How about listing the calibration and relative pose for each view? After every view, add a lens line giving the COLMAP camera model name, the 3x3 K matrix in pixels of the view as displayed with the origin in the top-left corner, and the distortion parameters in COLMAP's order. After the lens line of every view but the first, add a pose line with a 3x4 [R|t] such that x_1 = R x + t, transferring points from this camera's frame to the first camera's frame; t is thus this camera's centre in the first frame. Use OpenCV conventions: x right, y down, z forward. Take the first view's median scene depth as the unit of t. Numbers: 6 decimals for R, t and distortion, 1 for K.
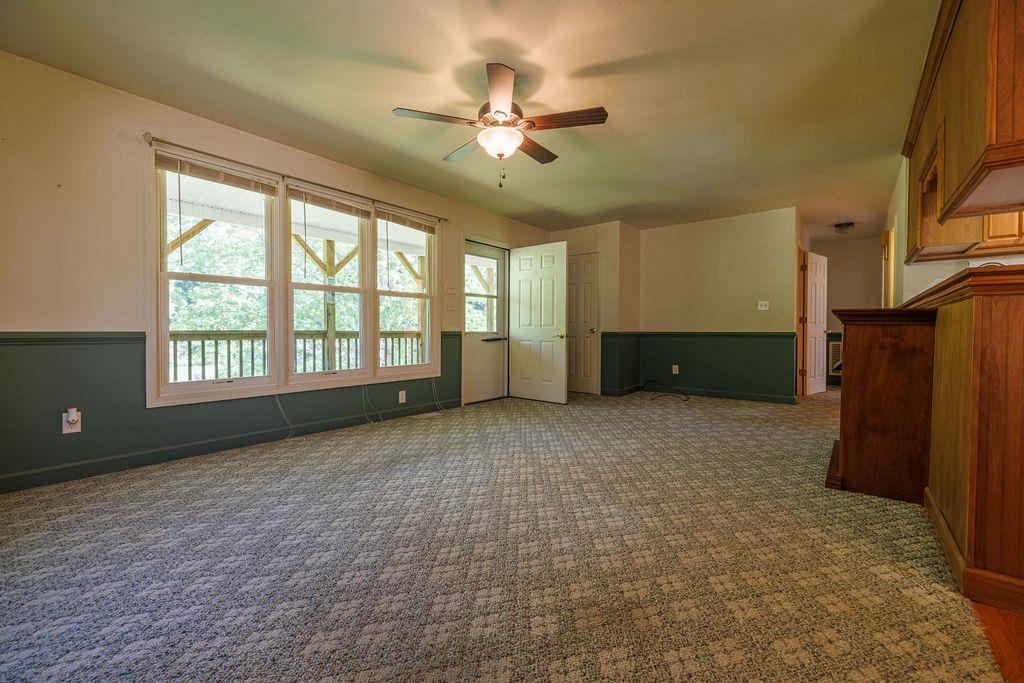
lens RADIAL K [[434.8, 0, 512.6], [0, 434.8, 336.5], [0, 0, 1]] dist [0.002153, 0.003529]
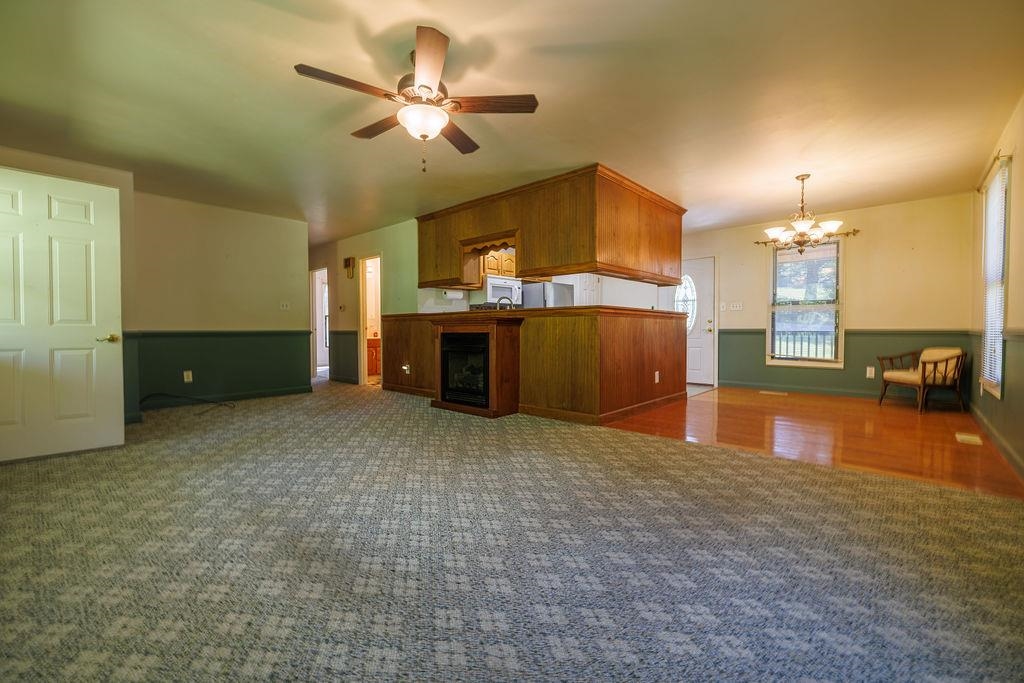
lens RADIAL K [[434.8, 0, 510.3], [0, 434.8, 336.6], [0, 0, 1]] dist [0.002153, 0.003529]
pose [[0.059611, -0.021289, 0.997995, -1.136240], [0.019457, 0.999607, 0.020161, -0.013900], [-0.998032, 0.018217, 0.060002, 0.940601]]
